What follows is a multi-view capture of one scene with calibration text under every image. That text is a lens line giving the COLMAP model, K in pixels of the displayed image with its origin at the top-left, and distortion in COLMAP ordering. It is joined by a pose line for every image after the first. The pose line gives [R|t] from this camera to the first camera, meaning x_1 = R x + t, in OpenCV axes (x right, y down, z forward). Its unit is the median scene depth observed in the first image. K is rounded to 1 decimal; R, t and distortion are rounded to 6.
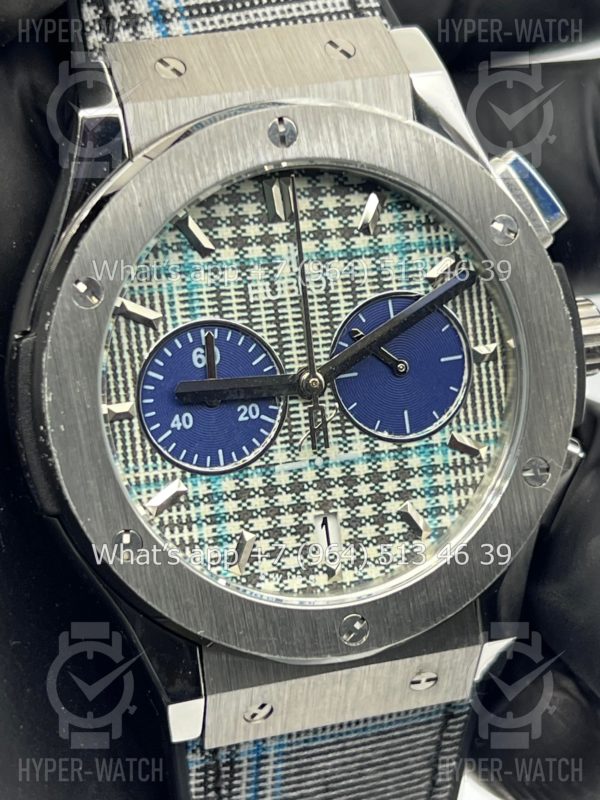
lens RADIAL K [[1898.0, 0, 306.1], [0, 1898.0, 405.4], [0, 0, 1]] dist [0.258038, 0.000000]
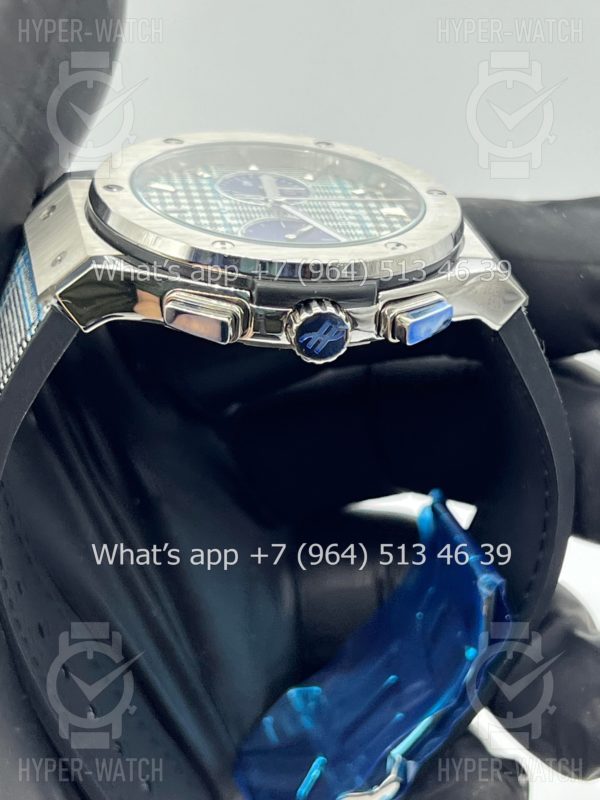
lens RADIAL K [[1898.0, 0, 300.3], [0, 1898.0, 399.8], [0, 0, 1]] dist [0.258038, 0.000000]
pose [[0.095668, 0.182840, -0.978477, 1.481816], [-0.989360, -0.090779, -0.113695, 0.125040], [-0.109613, 0.978943, 0.172209, 0.882991]]
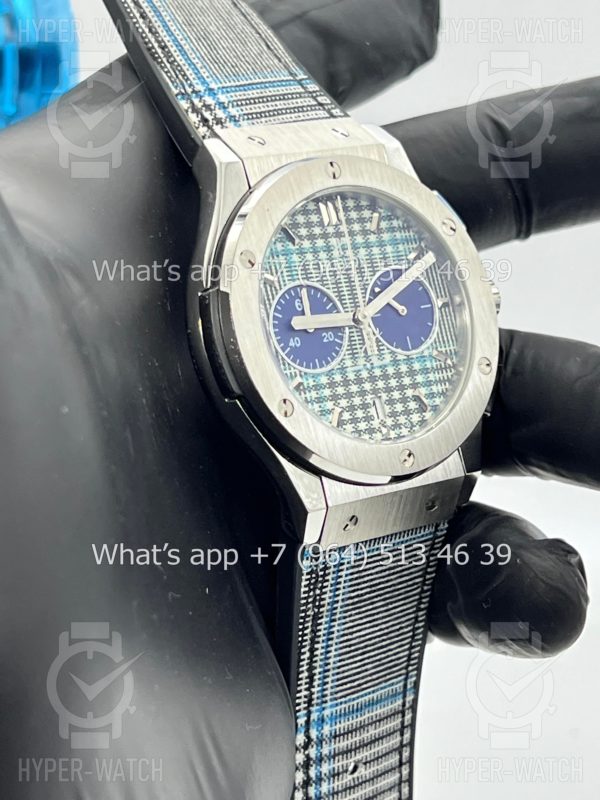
lens RADIAL K [[1898.0, 0, 357.7], [0, 1898.0, 363.2], [0, 0, 1]] dist [0.258038, 0.000000]
pose [[0.934709, -0.068998, 0.348653, -0.579256], [0.141858, 0.971875, -0.187975, 0.337426], [-0.325878, 0.225161, 0.918208, -0.517695]]
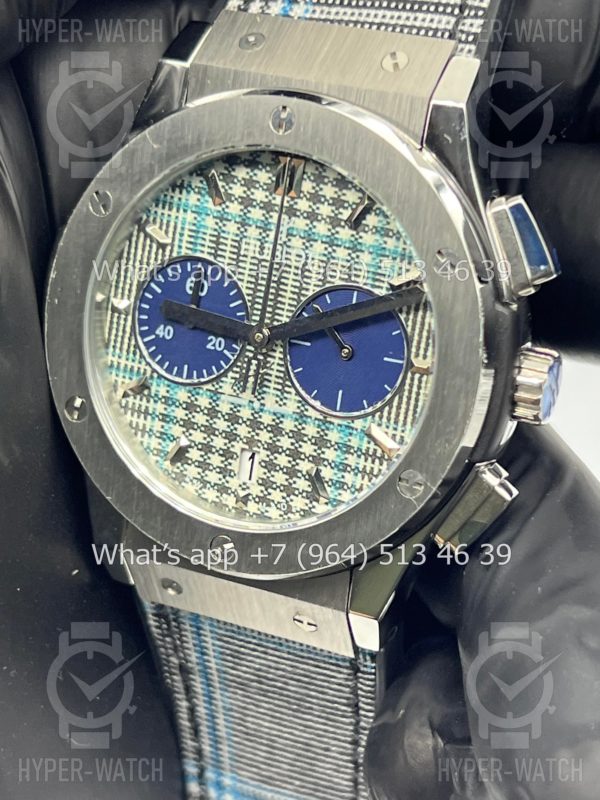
lens RADIAL K [[1898.0, 0, 299.9], [0, 1898.0, 419.0], [0, 0, 1]] dist [0.258038, 0.000000]
pose [[0.737482, 0.347439, -0.579142, 0.697468], [-0.300042, 0.936803, 0.179932, -0.177802], [0.605058, 0.041070, 0.795122, 0.099177]]
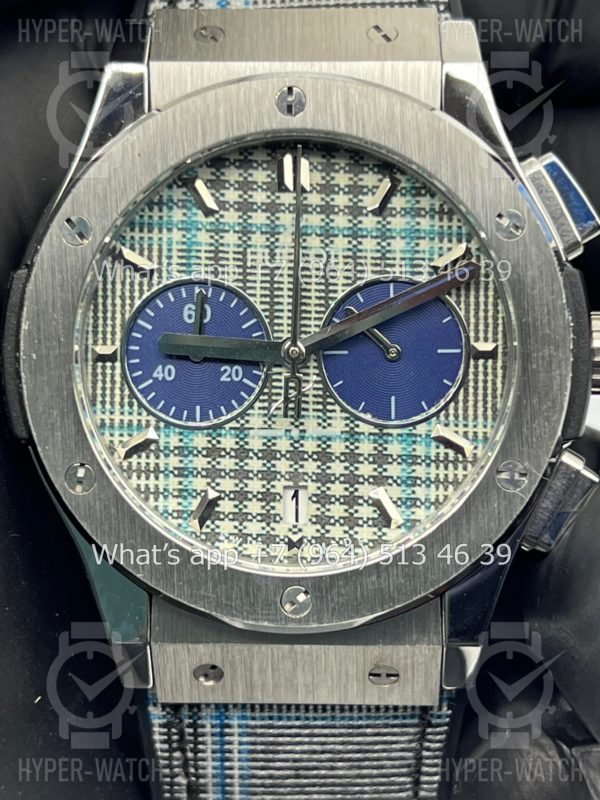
lens RADIAL K [[1898.0, 0, 303.1], [0, 1898.0, 414.0], [0, 0, 1]] dist [0.258038, 0.000000]
pose [[0.948843, 0.129781, -0.287843, 0.298625], [-0.148428, 0.987951, -0.043836, 0.063181], [0.278686, 0.084318, 0.956674, 0.039709]]
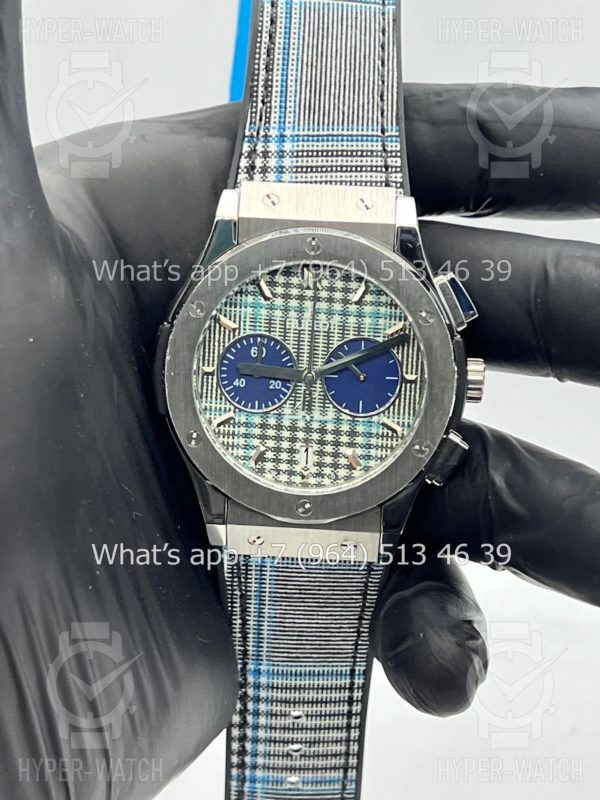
lens RADIAL K [[1898.0, 0, 306.7], [0, 1898.0, 402.4], [0, 0, 1]] dist [0.258038, 0.000000]
pose [[0.942201, 0.204941, -0.265058, 0.502855], [-0.192905, 0.978648, 0.070967, -0.119122], [0.273943, -0.015734, 0.961617, -0.814502]]
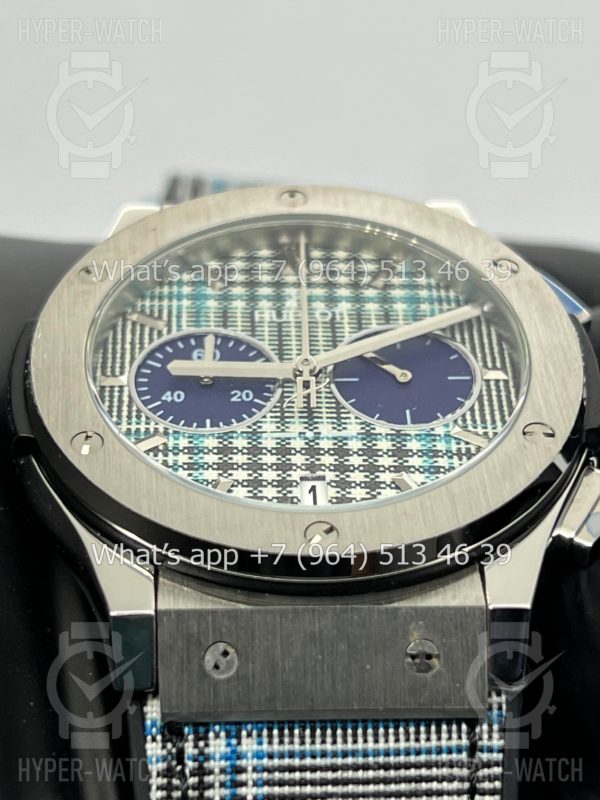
lens RADIAL K [[1898.0, 0, 311.5], [0, 1898.0, 387.0], [0, 0, 1]] dist [0.258038, 0.000000]
pose [[0.965246, -0.121249, -0.231514, 0.234654], [-0.098392, 0.652085, -0.751734, 0.740883], [0.242114, 0.748387, 0.617493, 0.385006]]
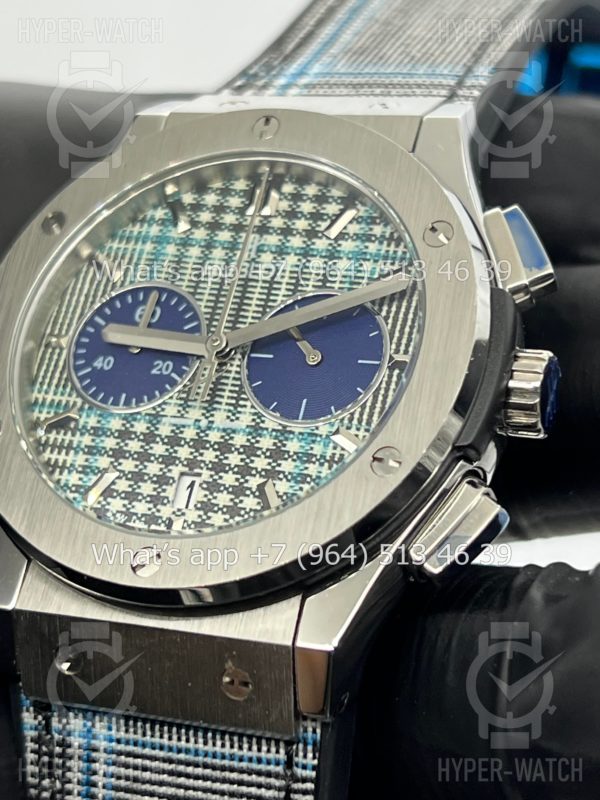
lens RADIAL K [[1898.0, 0, 305.5], [0, 1898.0, 394.4], [0, 0, 1]] dist [0.258038, 0.000000]
pose [[0.765956, 0.059352, -0.640147, 0.681051], [-0.374451, 0.850583, -0.369180, 0.362844], [0.522587, 0.522480, 0.673734, 0.352501]]
